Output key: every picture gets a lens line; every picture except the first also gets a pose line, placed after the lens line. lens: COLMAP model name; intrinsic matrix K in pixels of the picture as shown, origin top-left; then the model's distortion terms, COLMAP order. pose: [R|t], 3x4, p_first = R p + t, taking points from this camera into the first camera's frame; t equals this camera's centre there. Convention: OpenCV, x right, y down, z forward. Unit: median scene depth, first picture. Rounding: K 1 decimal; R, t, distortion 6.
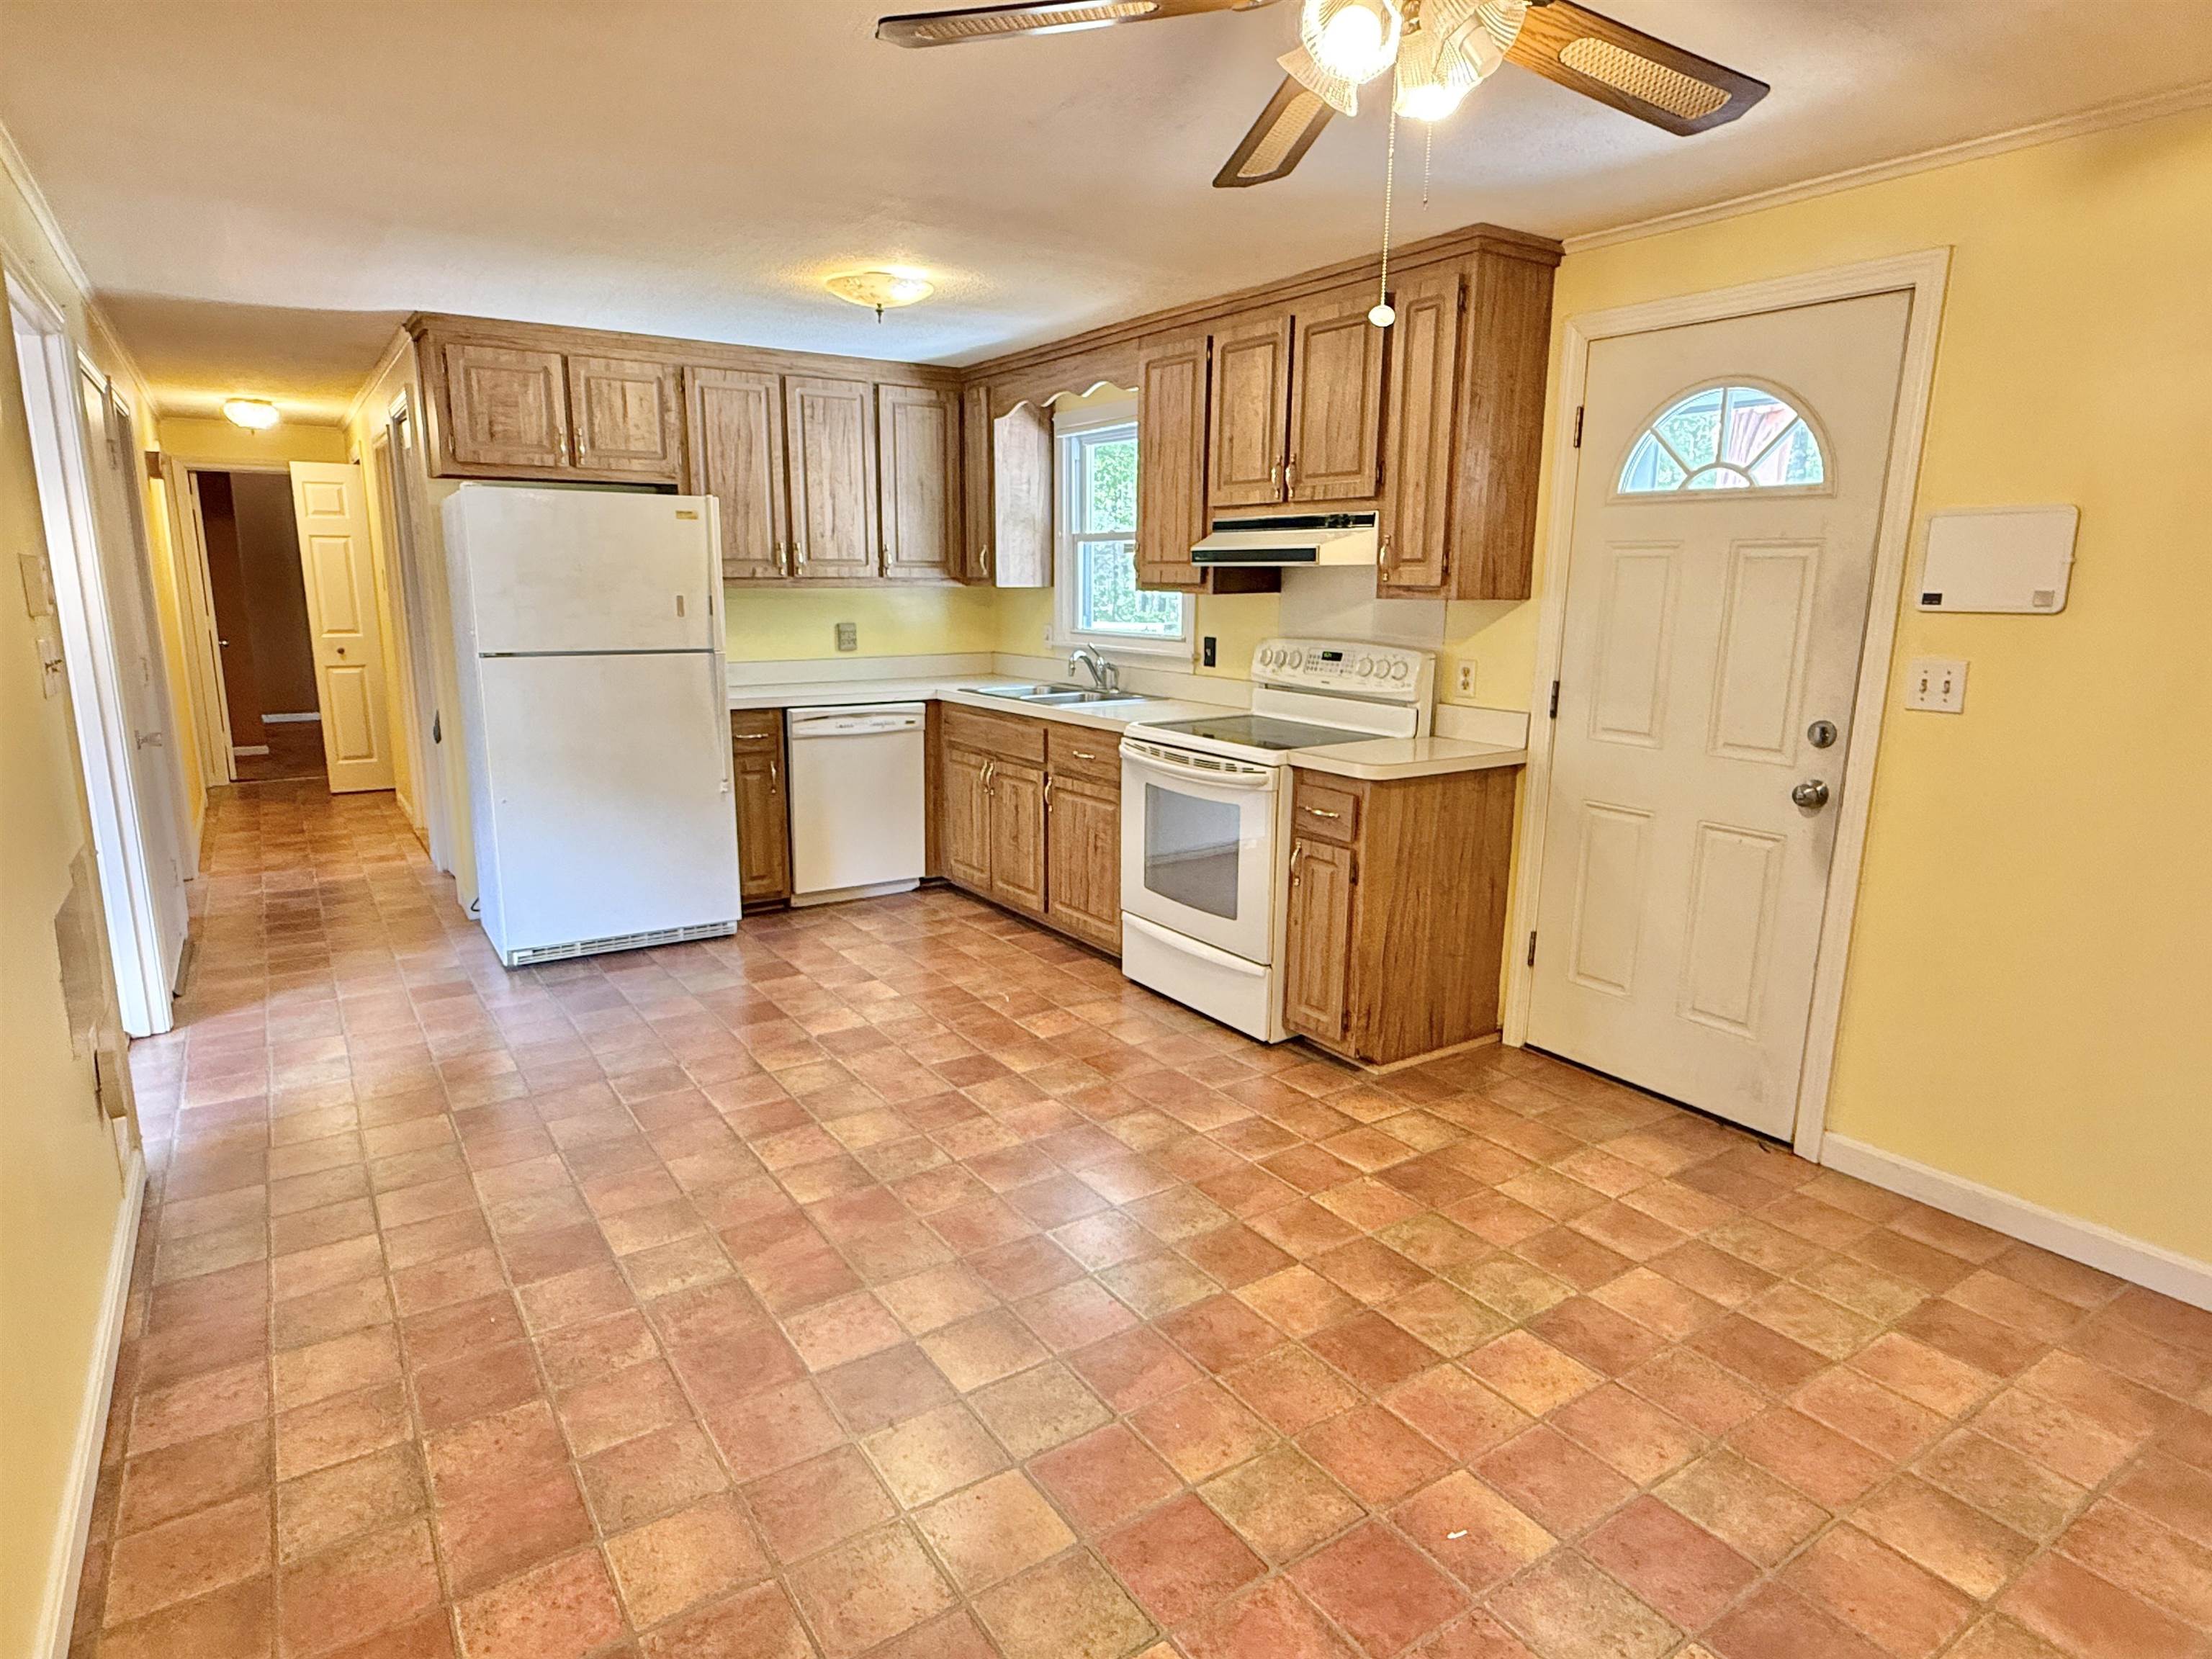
lens RADIAL K [[1240.1, 0, 1105.6], [0, 1240.1, 834.0], [0, 0, 1]] dist [-0.001191, -0.001570]
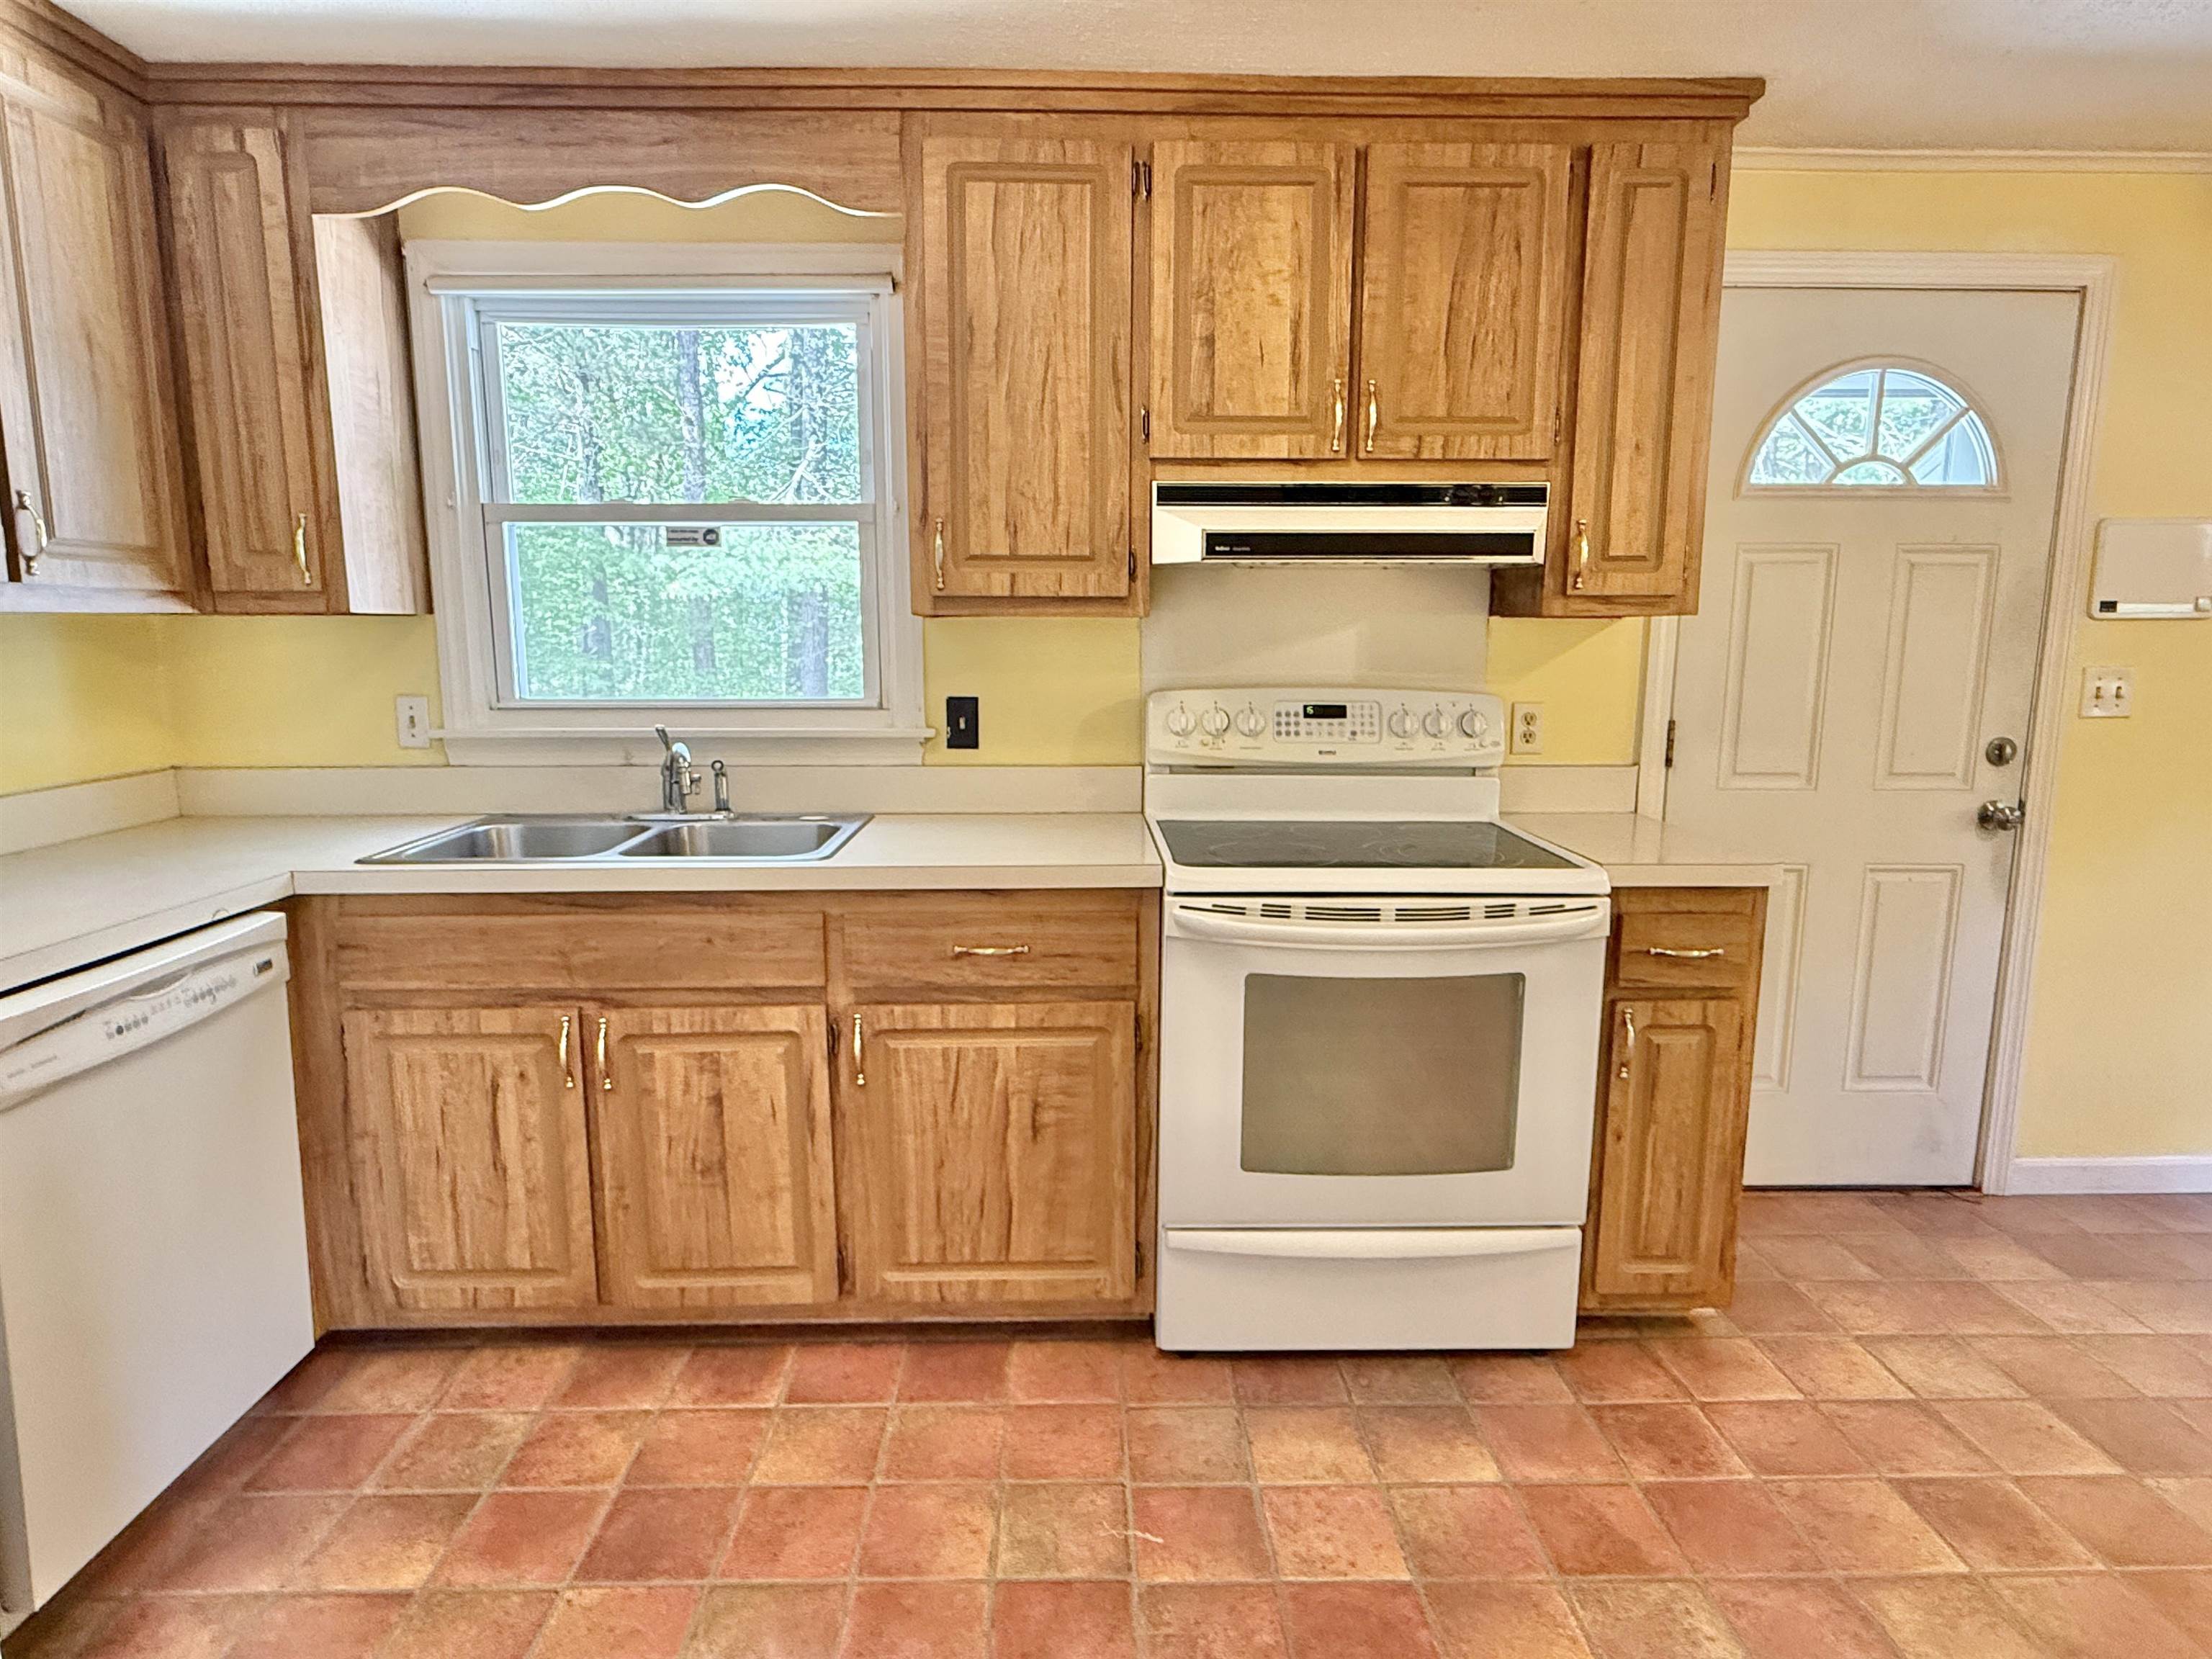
lens RADIAL K [[1230.7, 0, 1110.9], [0, 1230.7, 824.0], [0, 0, 1]] dist [0.001888, -0.001177]
pose [[0.542599, -0.136401, 0.828843, -0.406206], [0.176098, 0.983272, 0.046534, -0.133725], [-0.821326, 0.120708, 0.557542, 0.735972]]
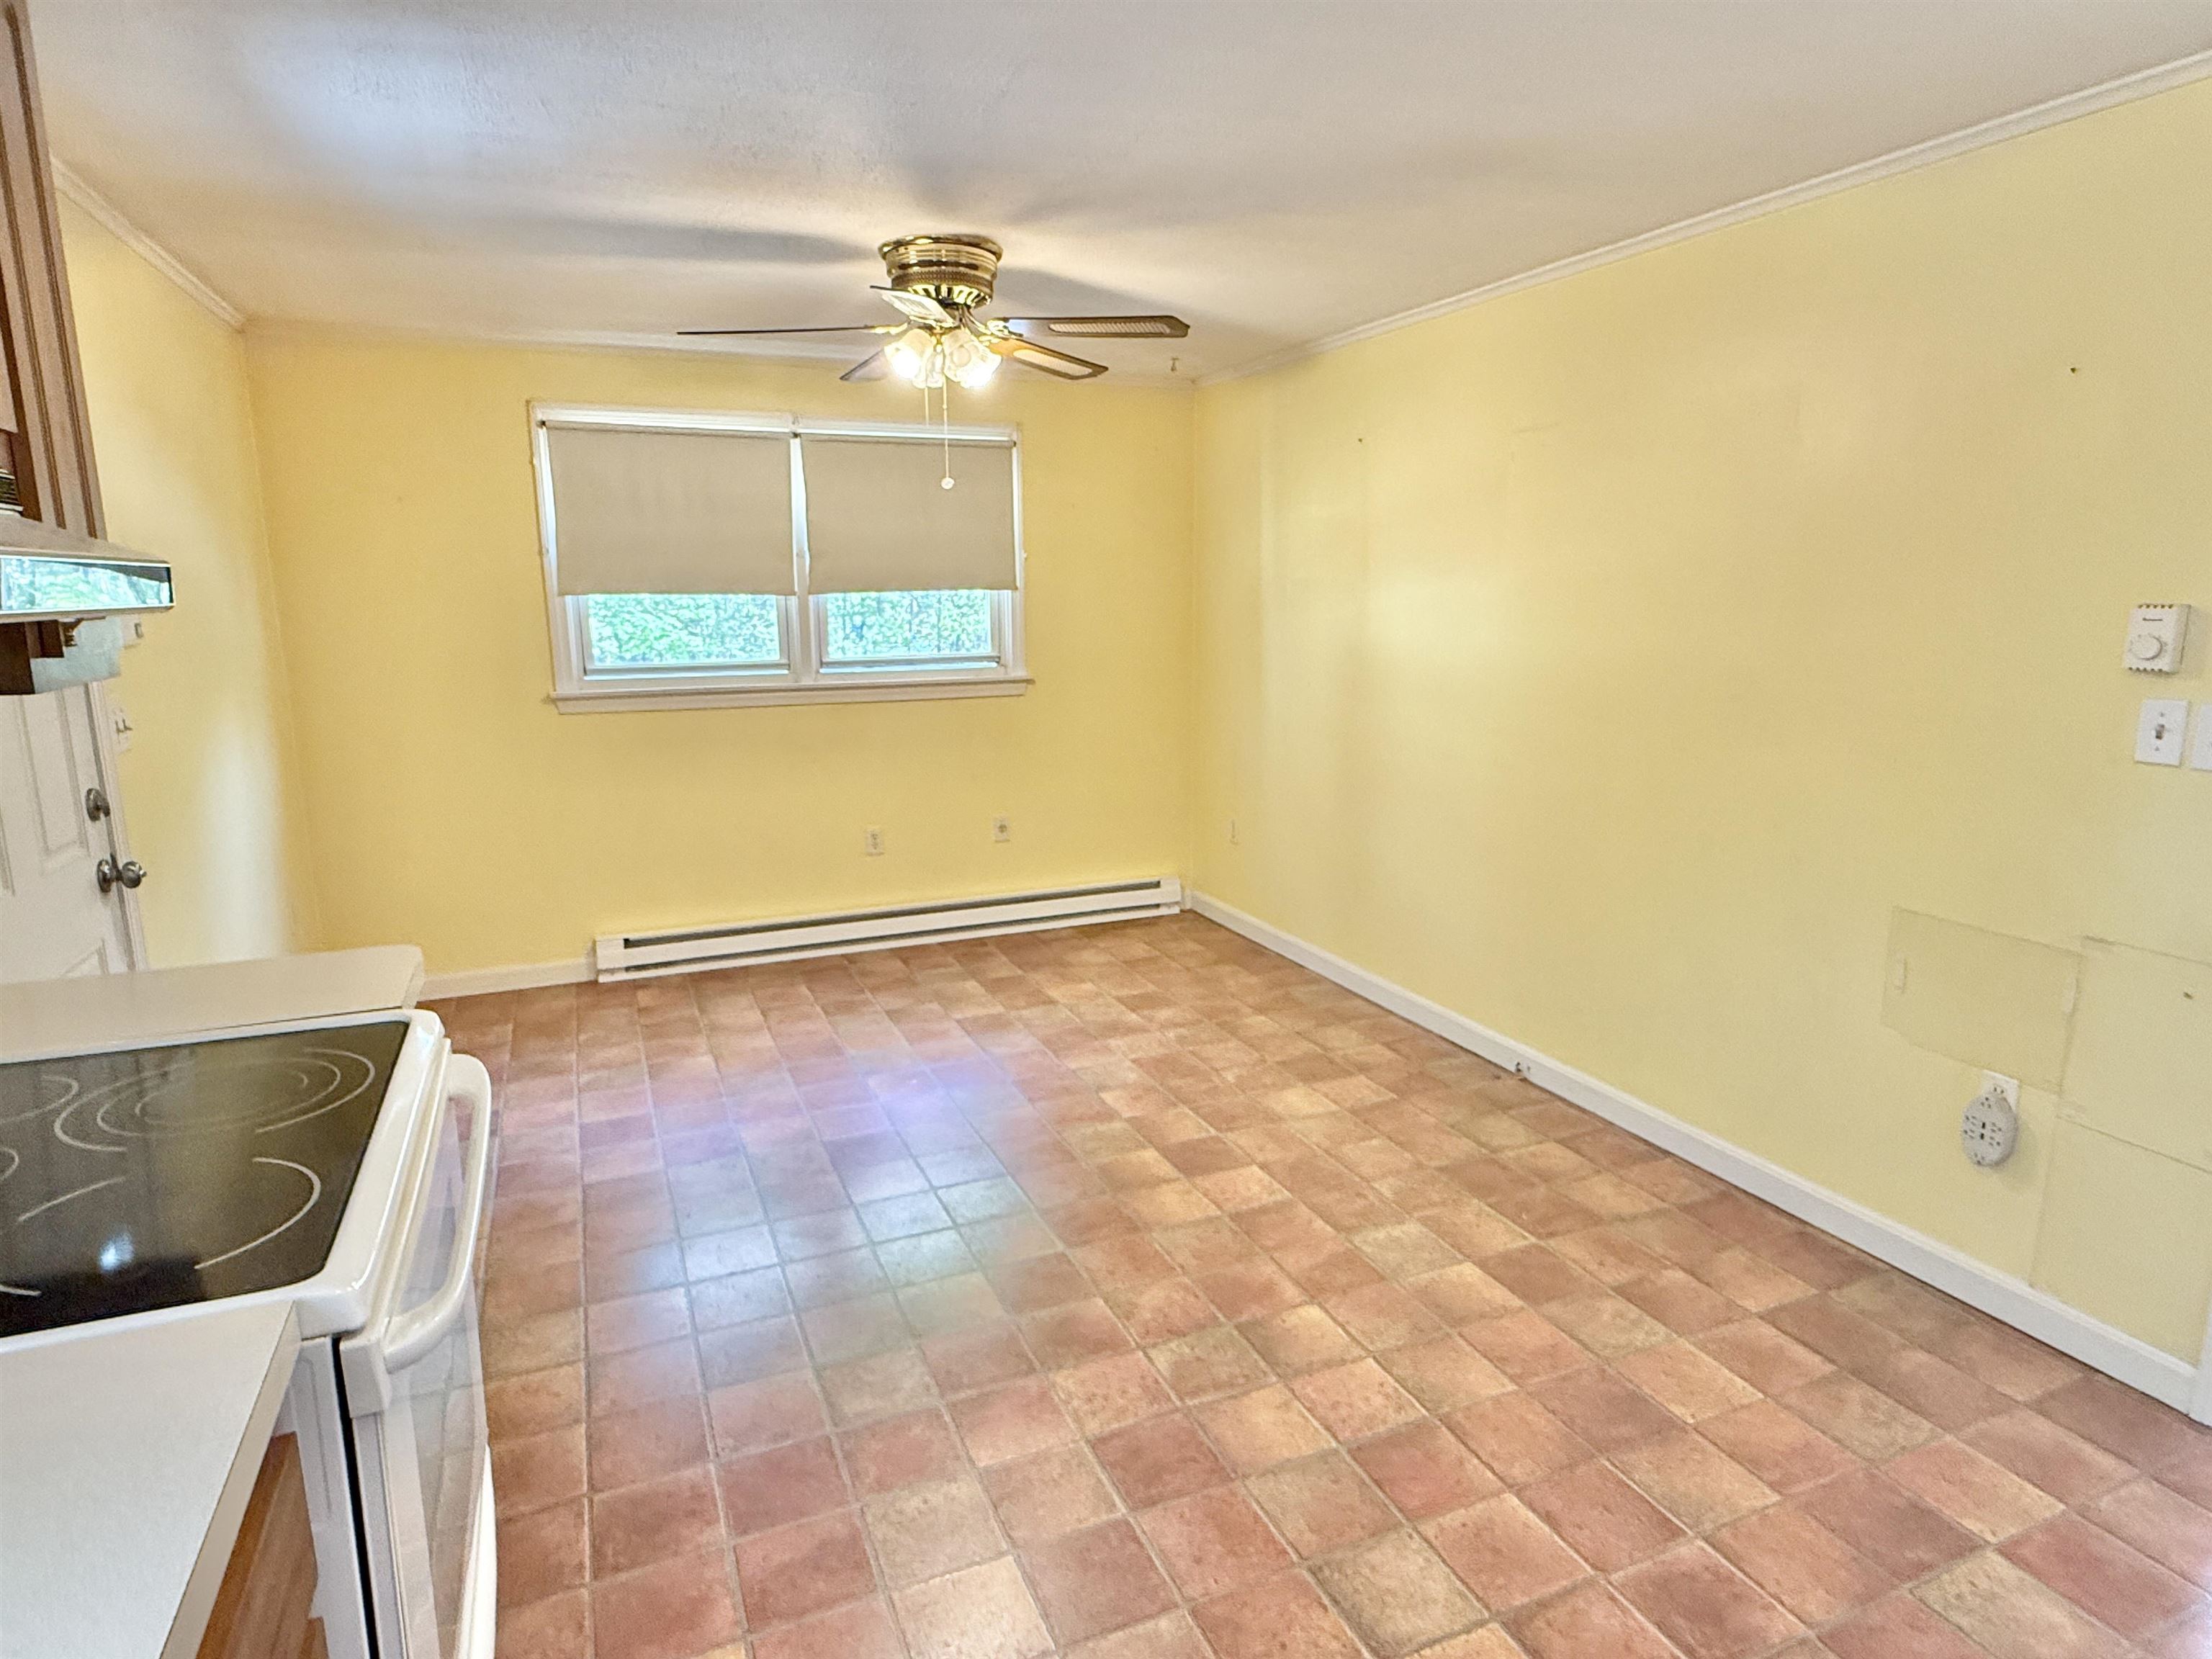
lens RADIAL K [[1236.8, 0, 1095.0], [0, 1236.8, 824.5], [0, 0, 1]] dist [-0.002887, -0.001072]
pose [[-0.980748, -0.042544, 0.190586, -0.164139], [0.034461, 0.922955, 0.383361, -0.255447], [-0.192212, 0.382549, -0.903721, 1.147908]]
